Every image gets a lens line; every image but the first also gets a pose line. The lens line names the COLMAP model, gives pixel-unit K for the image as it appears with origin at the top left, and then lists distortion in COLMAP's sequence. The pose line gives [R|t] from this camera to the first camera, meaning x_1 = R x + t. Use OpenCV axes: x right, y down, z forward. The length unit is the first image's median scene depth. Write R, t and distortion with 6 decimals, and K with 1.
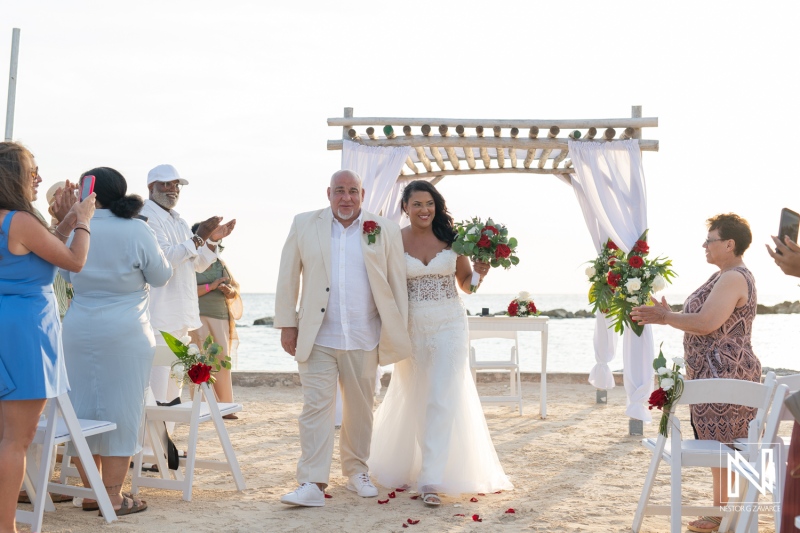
lens RADIAL K [[1163.9, 0, 398.5], [0, 1163.9, 266.8], [0, 0, 1]] dist [-0.005628, 0.000000]
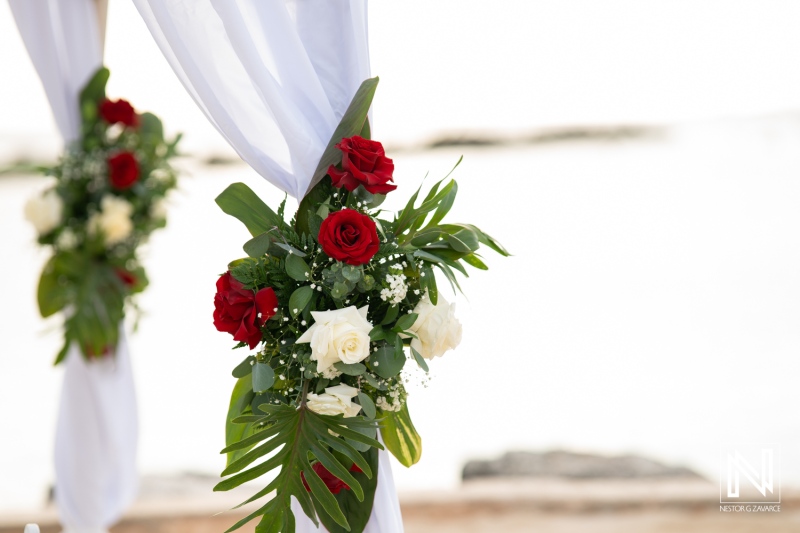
lens RADIAL K [[2270.8, 0, 400.1], [0, 2270.8, 265.9], [0, 0, 1]] dist [-0.624812, 0.000000]
pose [[0.921709, -0.042491, 0.385549, 0.045875], [0.010370, 0.996326, 0.085014, -0.034856], [-0.387744, -0.074360, 0.918763, 0.595585]]
